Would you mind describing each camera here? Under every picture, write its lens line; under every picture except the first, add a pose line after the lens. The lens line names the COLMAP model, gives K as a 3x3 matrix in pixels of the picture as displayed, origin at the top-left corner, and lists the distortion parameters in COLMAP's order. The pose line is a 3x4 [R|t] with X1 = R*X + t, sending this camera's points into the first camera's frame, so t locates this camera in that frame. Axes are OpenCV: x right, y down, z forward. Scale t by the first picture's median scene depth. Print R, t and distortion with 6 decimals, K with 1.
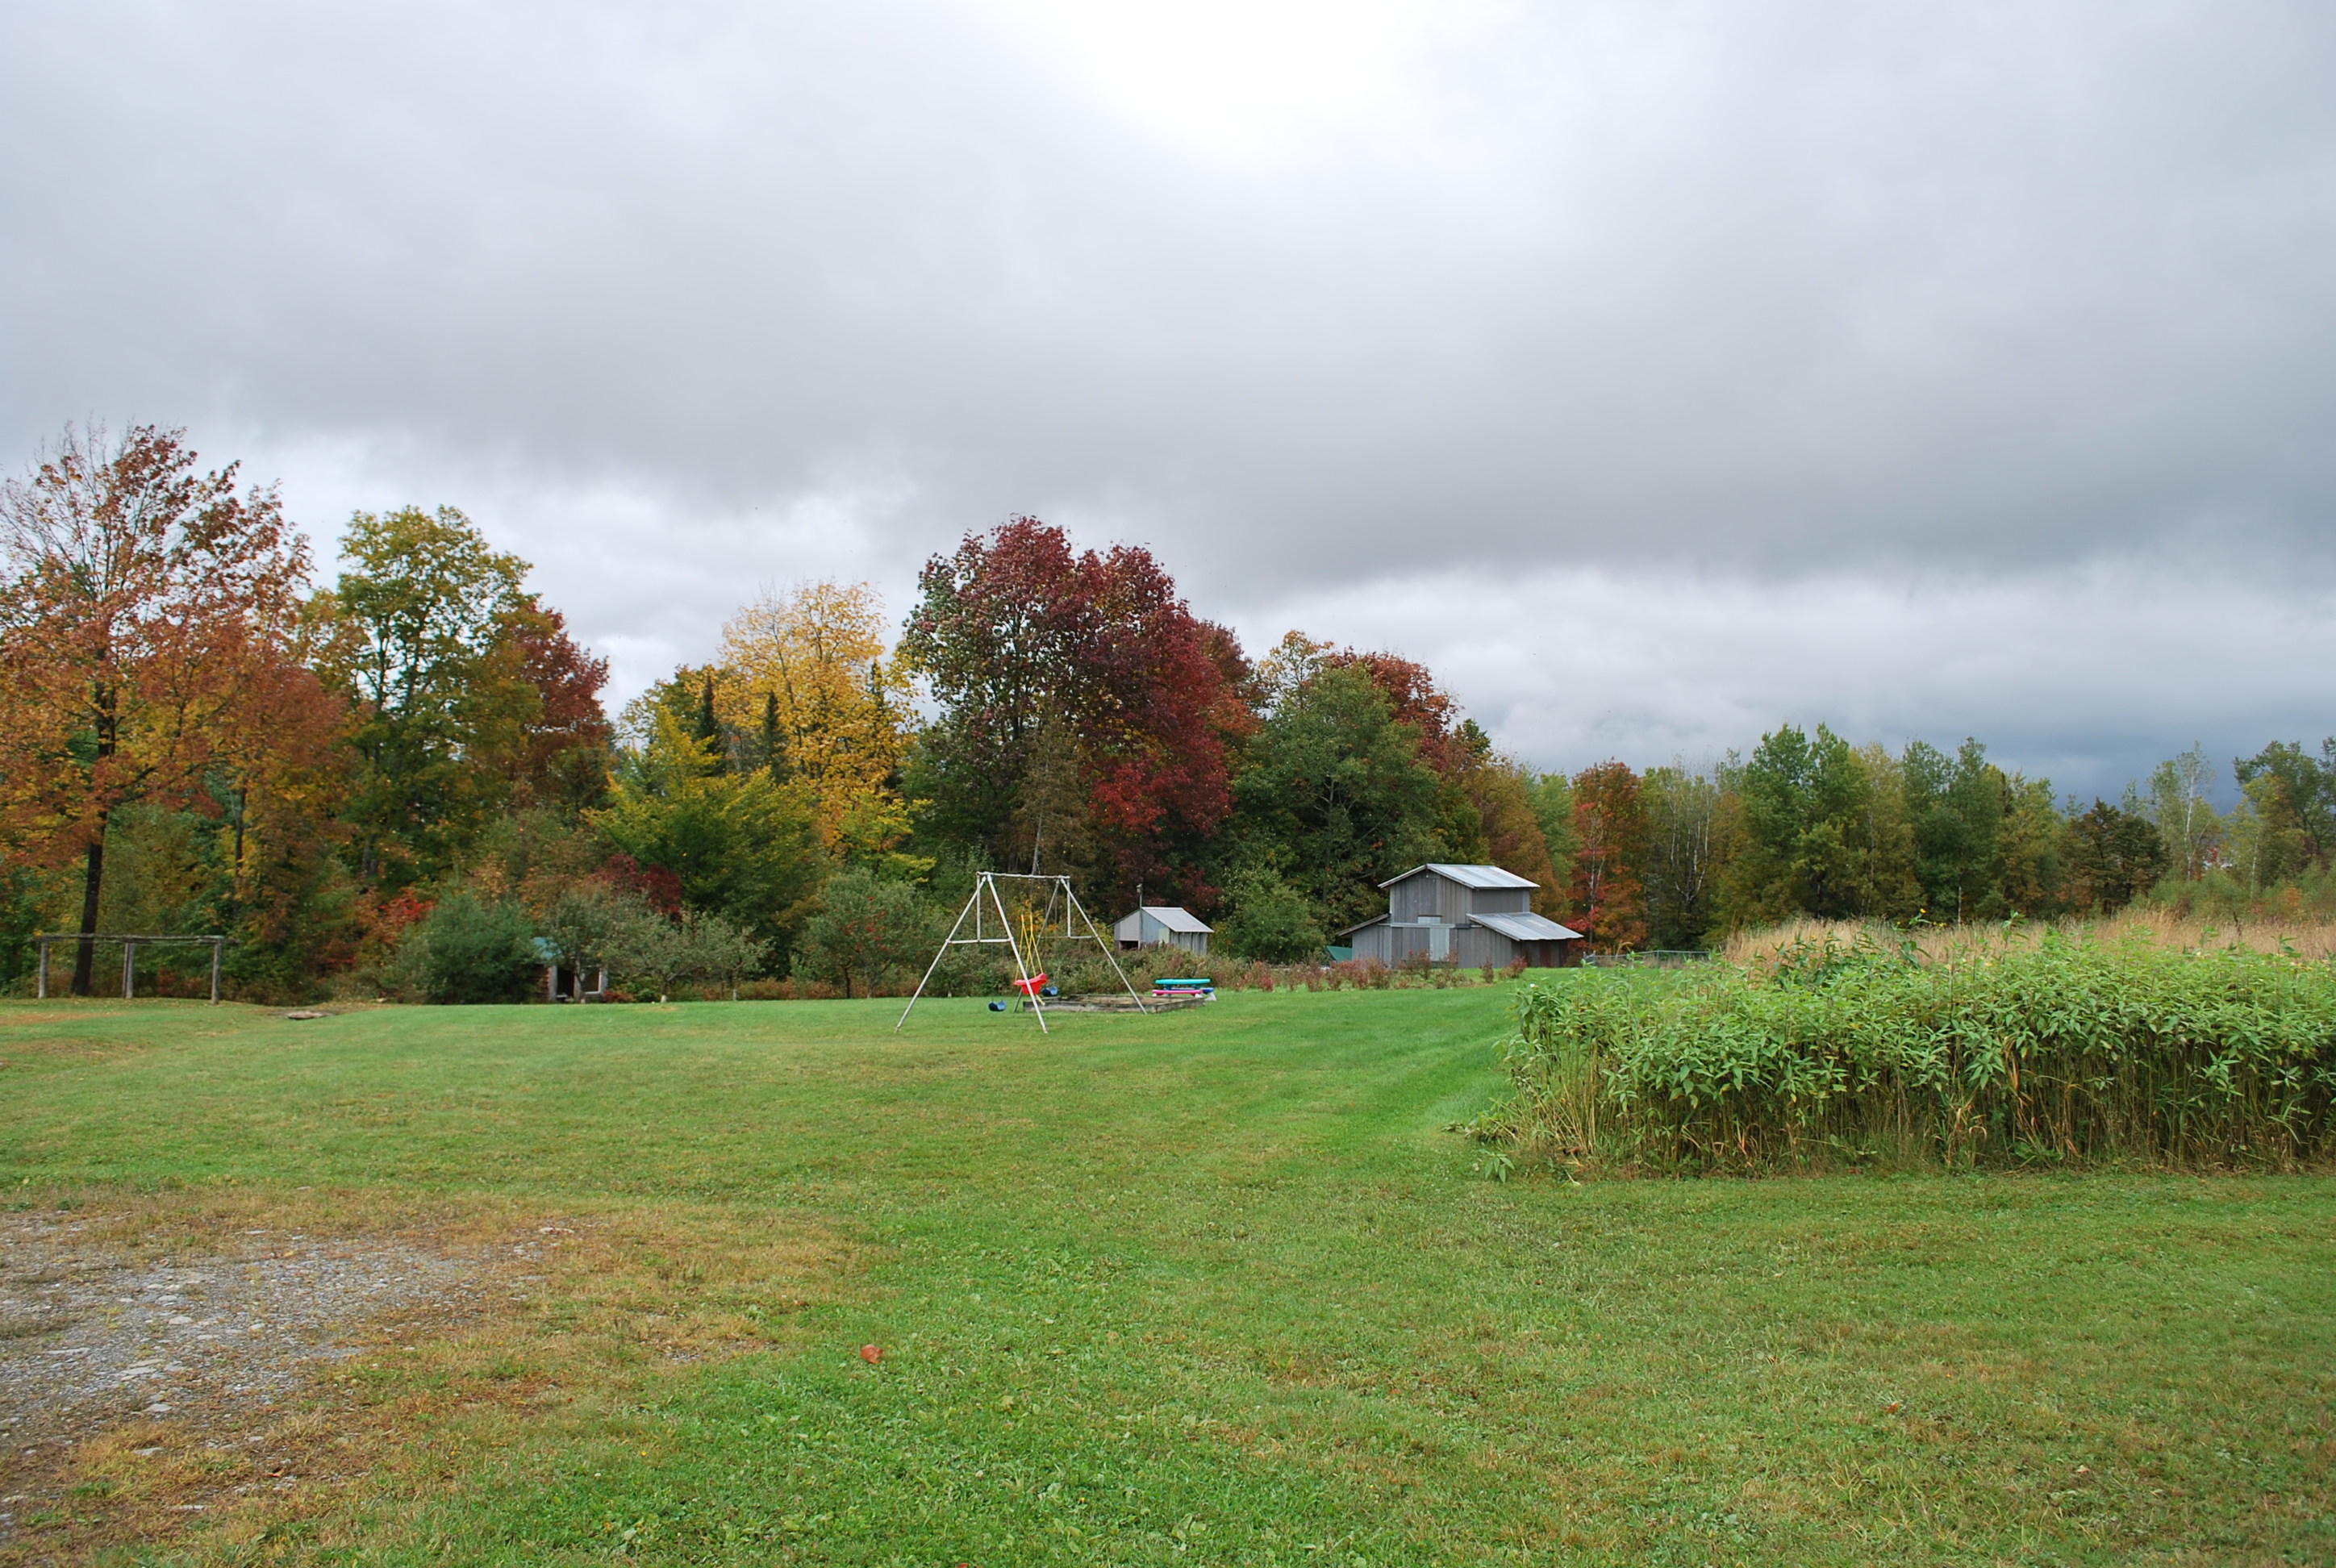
lens RADIAL K [[1842.5, 0, 1173.3], [0, 1842.5, 771.0], [0, 0, 1]] dist [-0.078884, 0.002878]
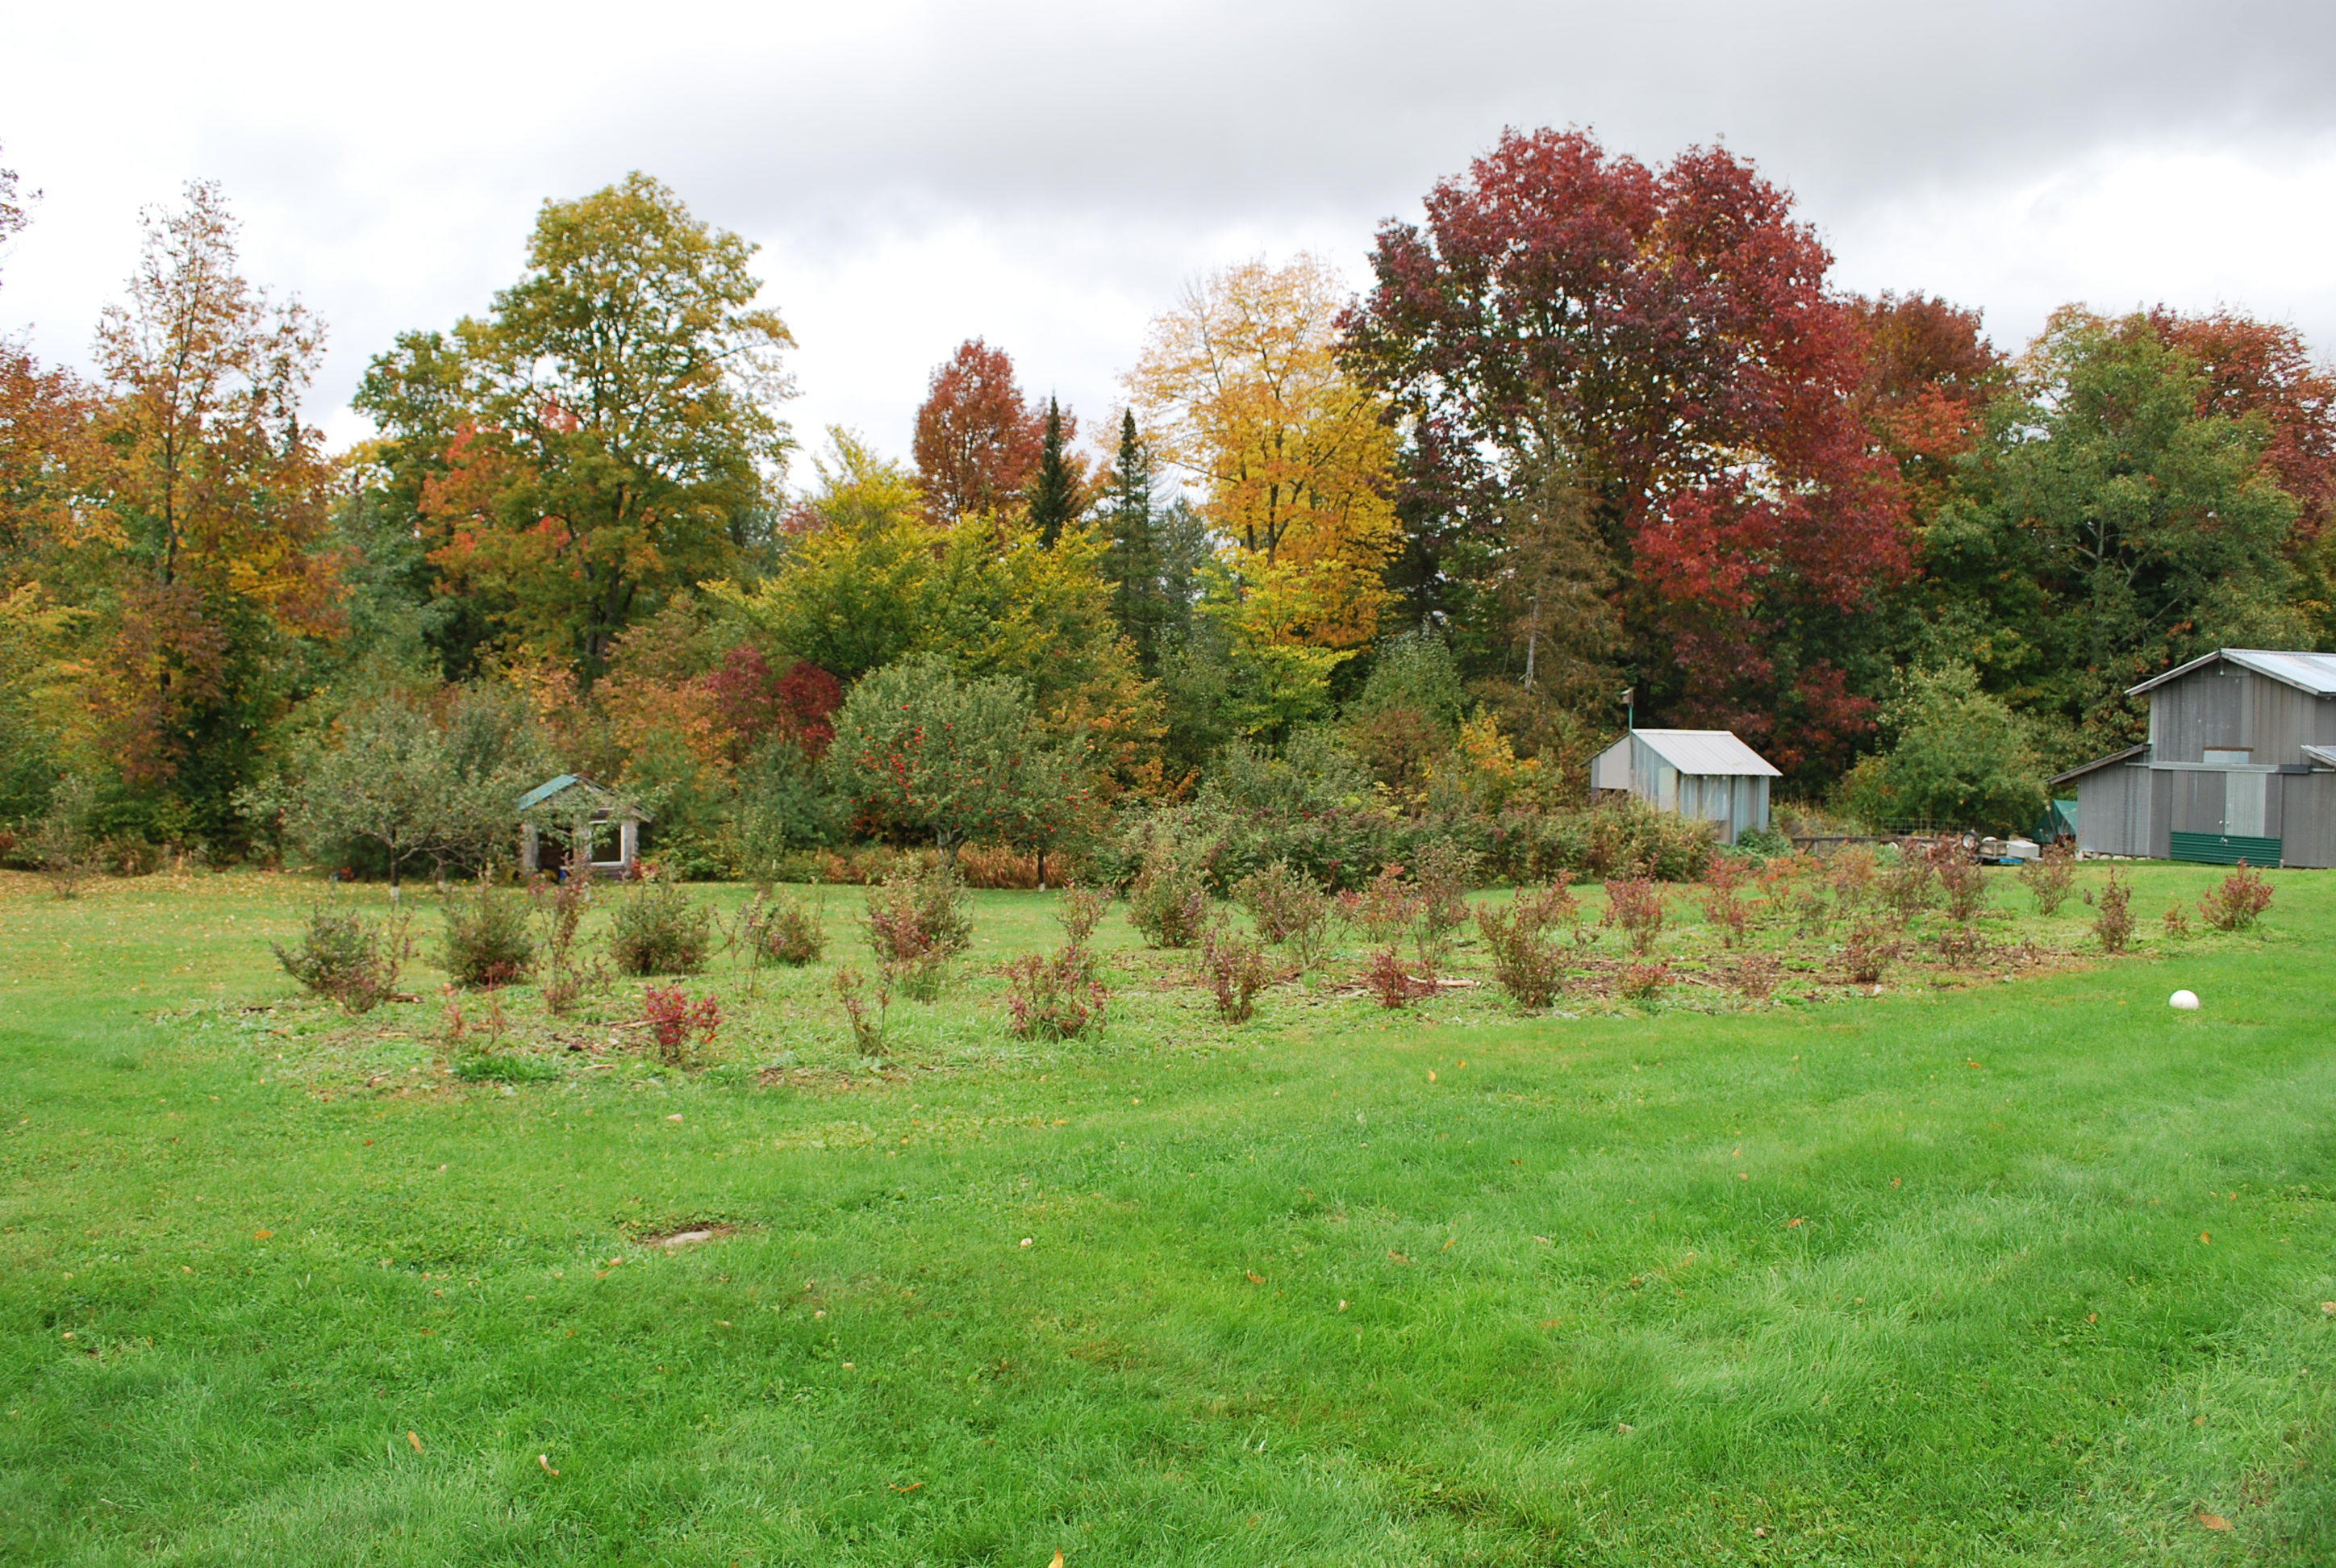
lens RADIAL K [[1842.5, 0, 1162.4], [0, 1842.5, 775.0], [0, 0, 1]] dist [-0.078884, 0.002878]
pose [[0.884161, 0.011277, -0.467046, 0.084690], [0.032325, 0.995836, 0.085239, 0.025612], [0.466063, -0.090462, 0.880115, 0.319389]]
